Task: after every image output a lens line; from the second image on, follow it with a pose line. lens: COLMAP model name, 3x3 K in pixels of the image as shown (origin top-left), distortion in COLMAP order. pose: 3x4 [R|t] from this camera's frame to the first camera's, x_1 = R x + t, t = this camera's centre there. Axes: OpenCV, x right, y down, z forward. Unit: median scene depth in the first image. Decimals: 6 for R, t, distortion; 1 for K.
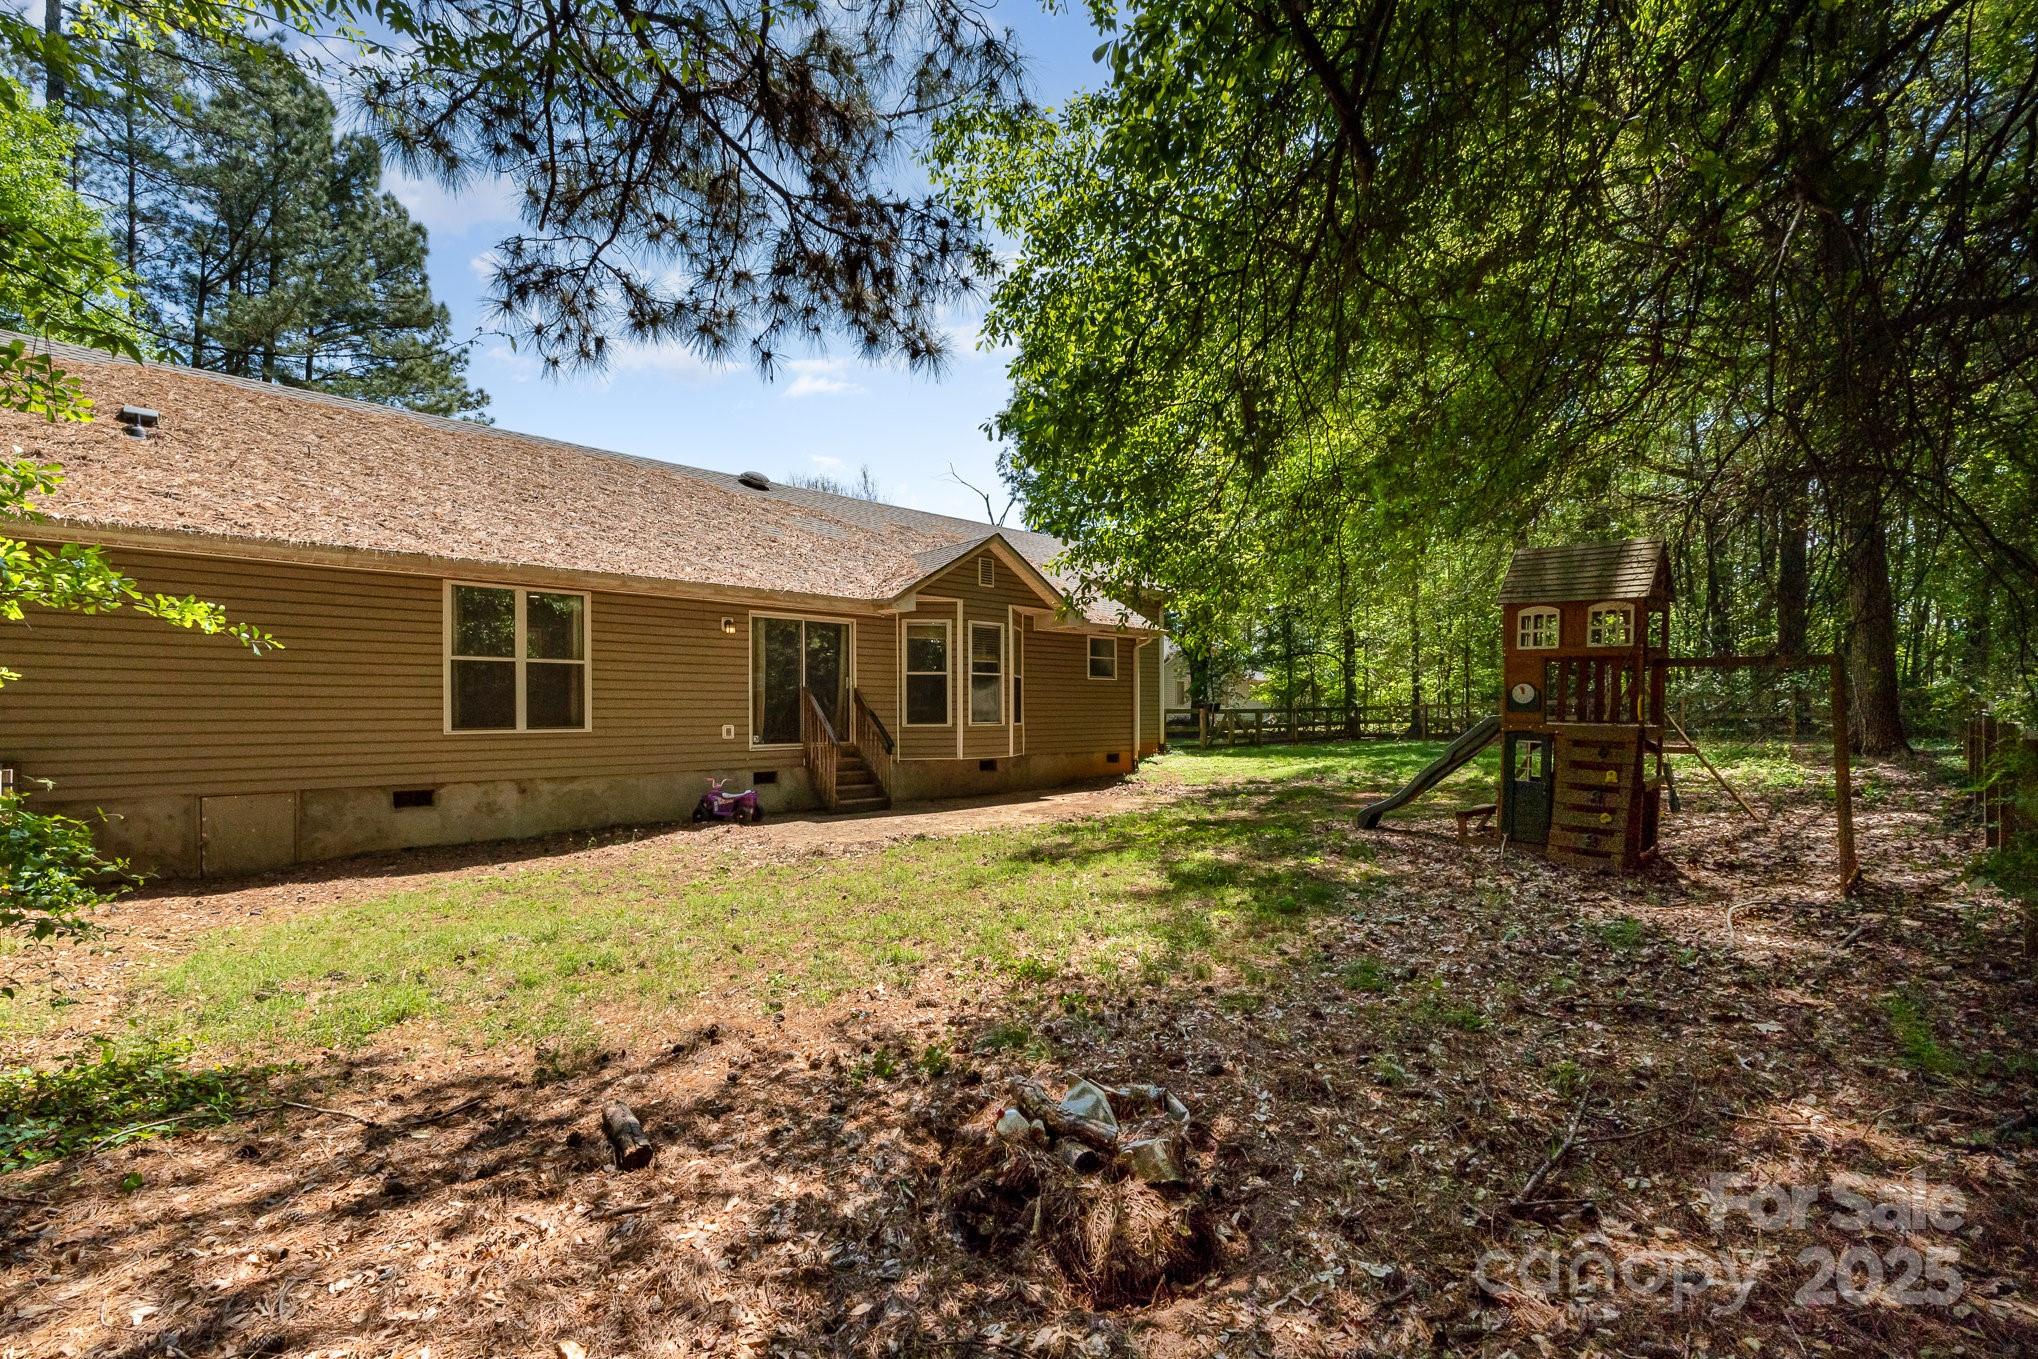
lens RADIAL K [[859.0, 0, 1015.9], [0, 859.0, 681.5], [0, 0, 1]] dist [0.002141, 0.000126]
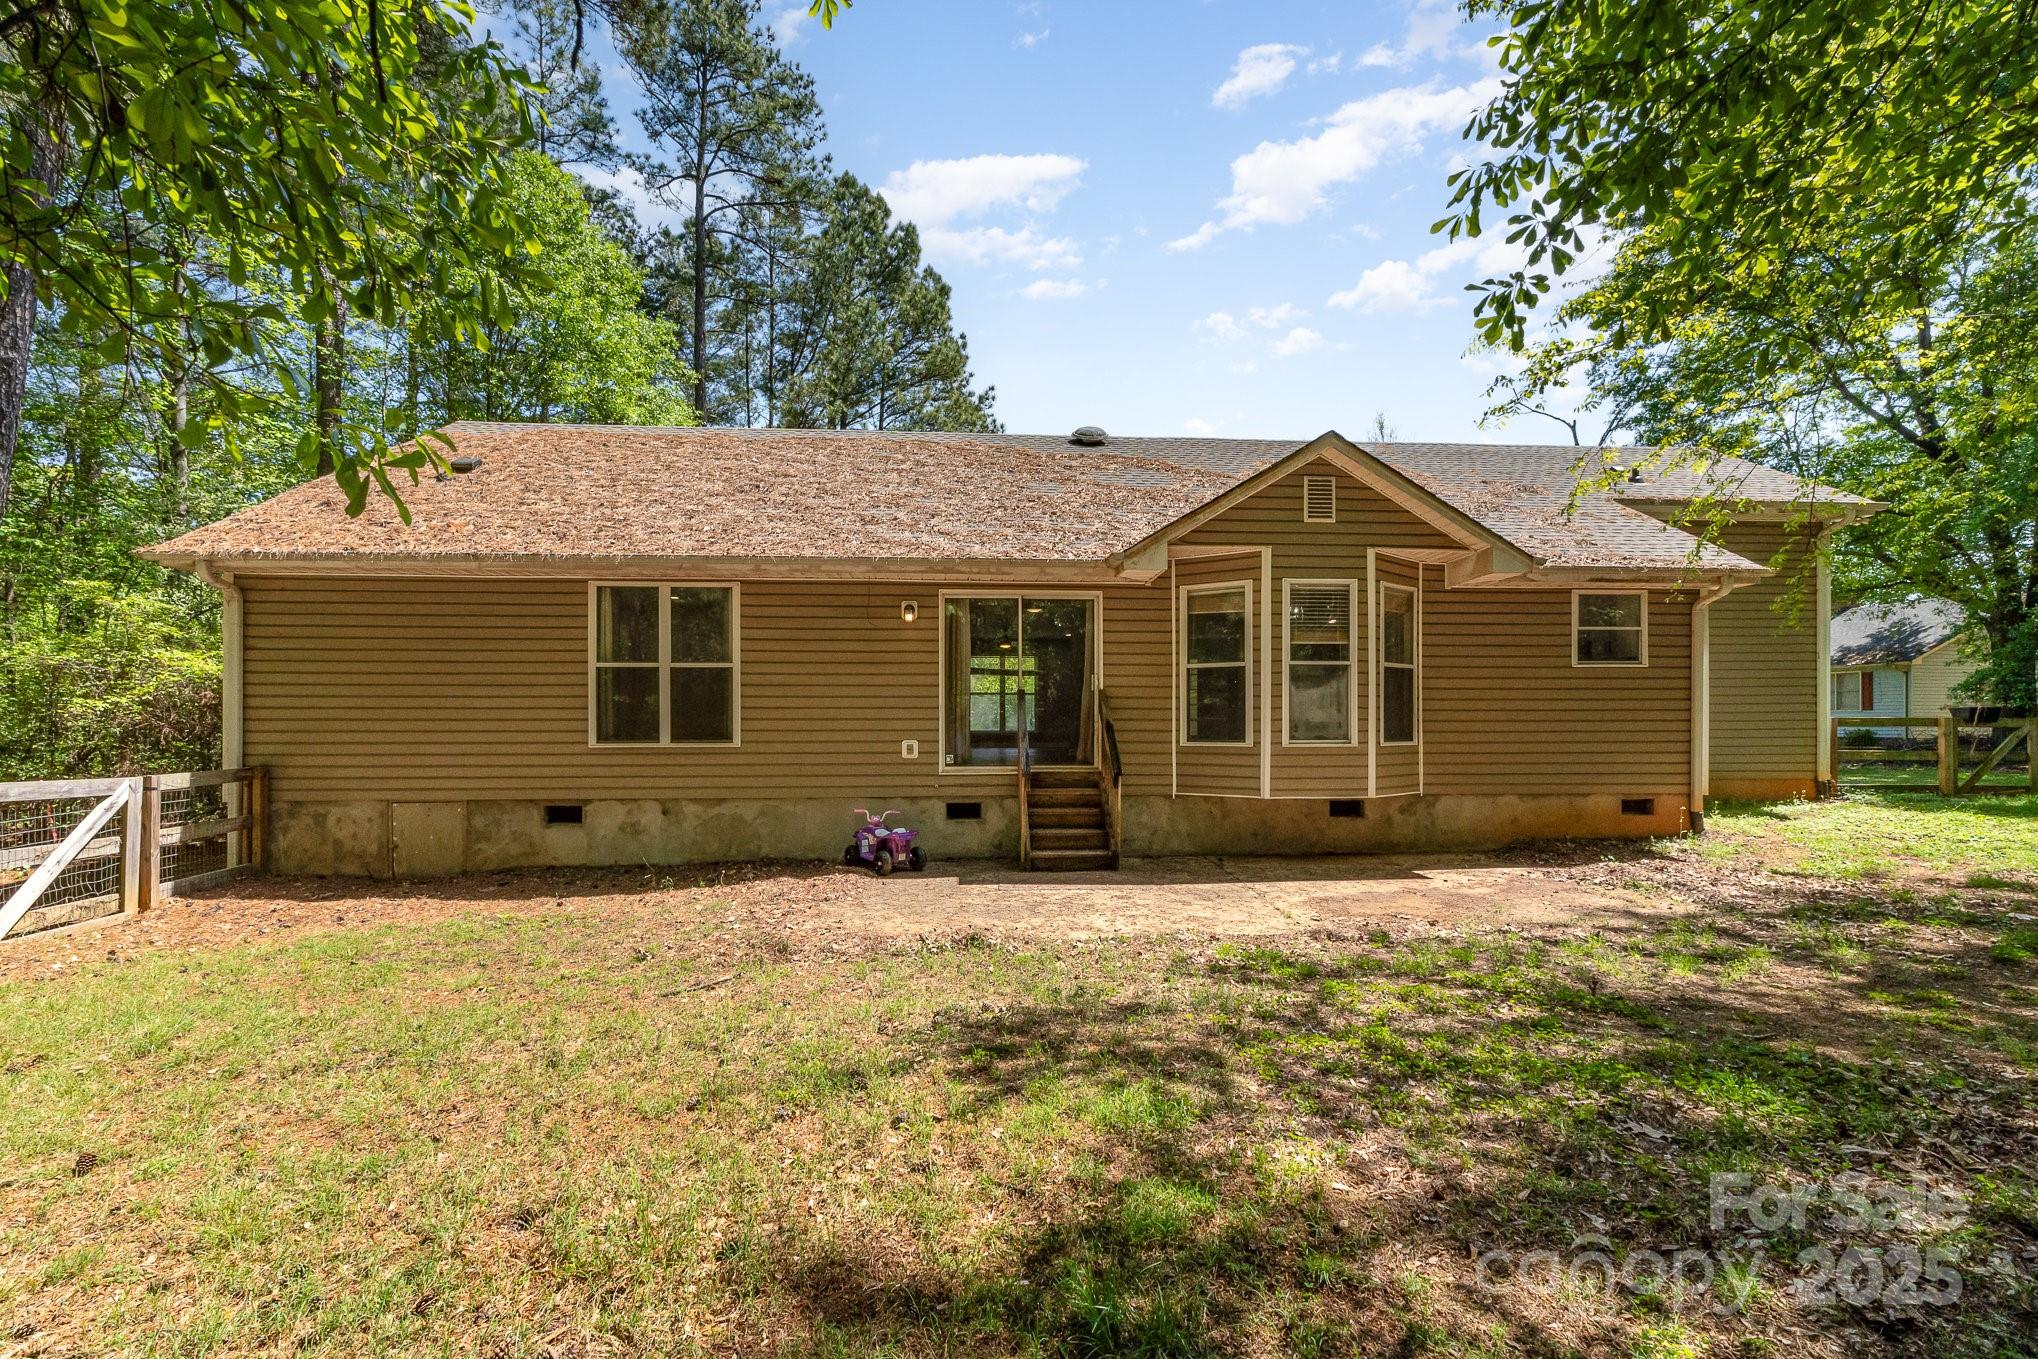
lens RADIAL K [[874.1, 0, 1019.5], [0, 874.1, 700.9], [0, 0, 1]] dist [0.002015, 0.000083]
pose [[0.774398, -0.012230, -0.632581, 0.239773], [0.021264, 0.999751, 0.006702, 0.012045], [0.632341, -0.018642, 0.774466, 0.455947]]
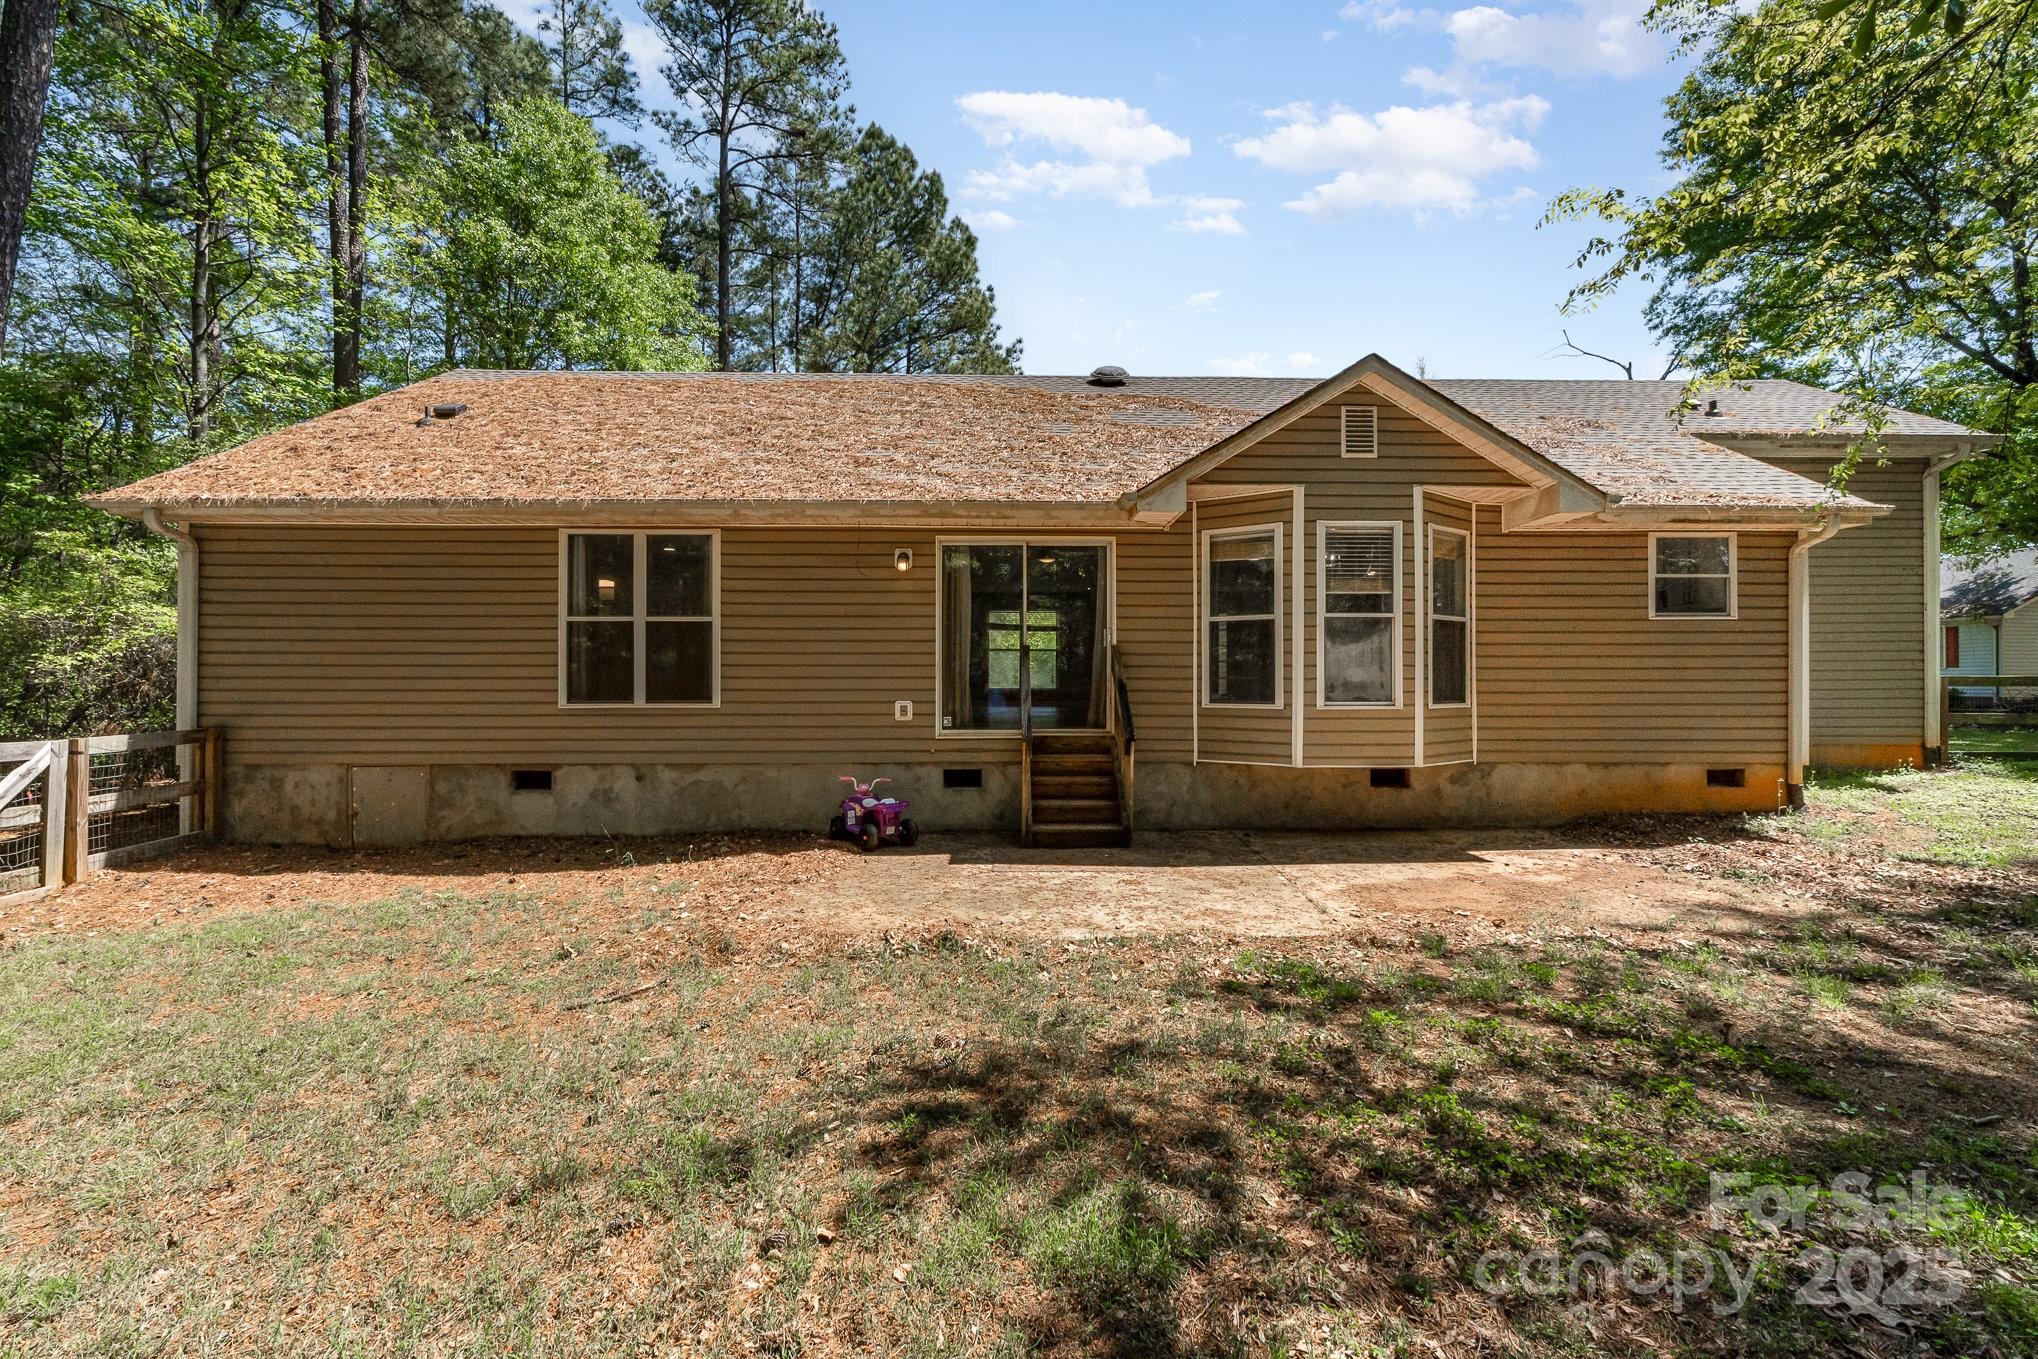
lens RADIAL K [[867.2, 0, 1015.3], [0, 867.2, 655.3], [0, 0, 1]] dist [0.002362, 0.000358]
pose [[0.745676, -0.013783, -0.666167, 0.209706], [0.021496, 0.999763, 0.003377, 0.012694], [0.665962, -0.016838, 0.745795, 0.532062]]
